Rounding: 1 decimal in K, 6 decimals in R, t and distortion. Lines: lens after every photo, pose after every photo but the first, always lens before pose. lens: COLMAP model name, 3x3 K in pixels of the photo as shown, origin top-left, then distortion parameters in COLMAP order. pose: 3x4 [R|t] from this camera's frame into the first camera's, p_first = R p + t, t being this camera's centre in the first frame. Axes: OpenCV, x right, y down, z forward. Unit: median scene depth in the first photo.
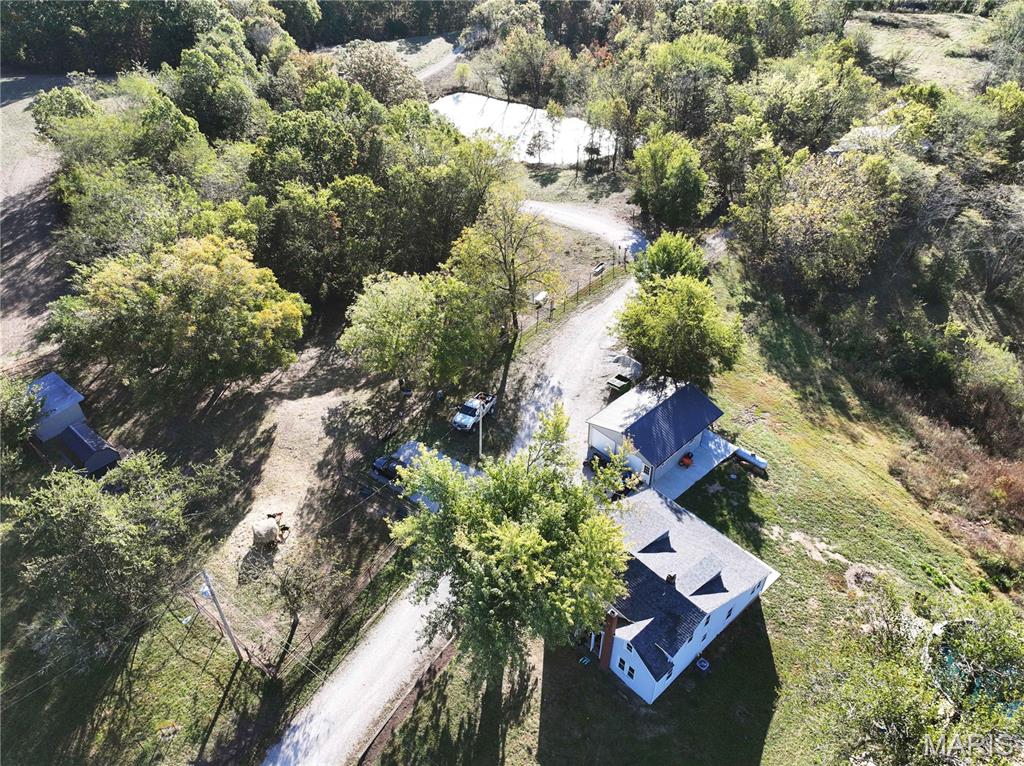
lens RADIAL K [[721.1, 0, 516.2], [0, 721.1, 380.2], [0, 0, 1]] dist [-0.005339, 0.024592]
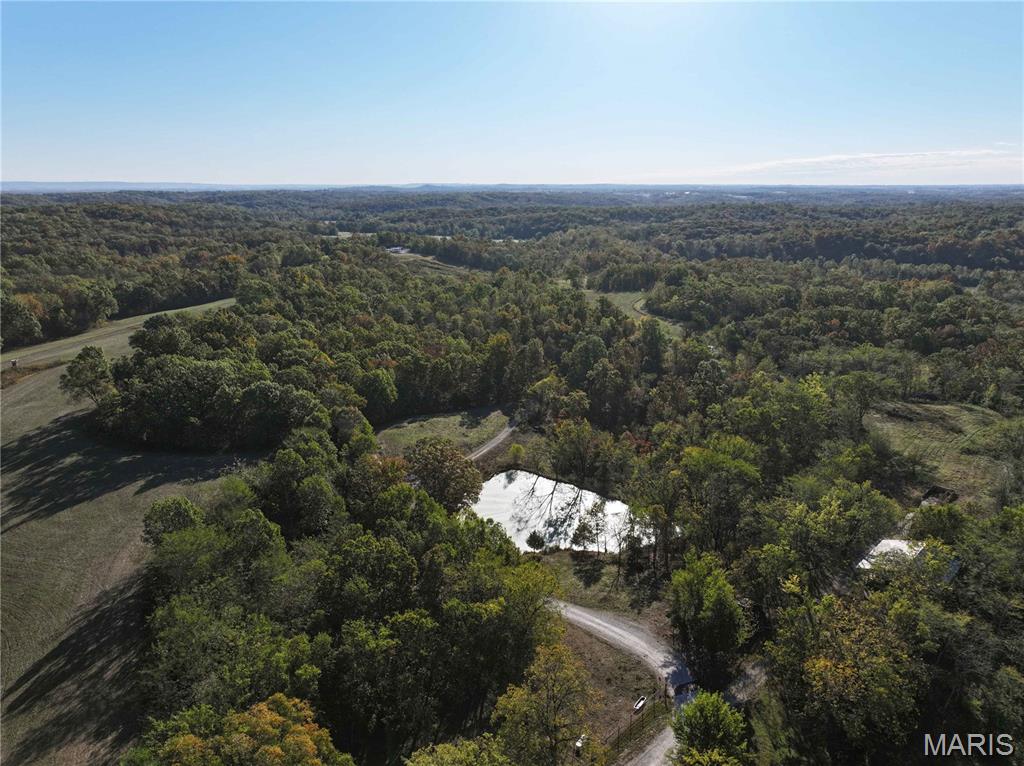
lens RADIAL K [[721.1, 0, 516.2], [0, 721.1, 380.2], [0, 0, 1]] dist [-0.005339, 0.024592]
pose [[0.997380, 0.018258, -0.069999, 0.002783], [-0.044839, 0.915358, -0.400136, -0.133743], [0.056769, 0.402227, 0.913778, -0.107926]]
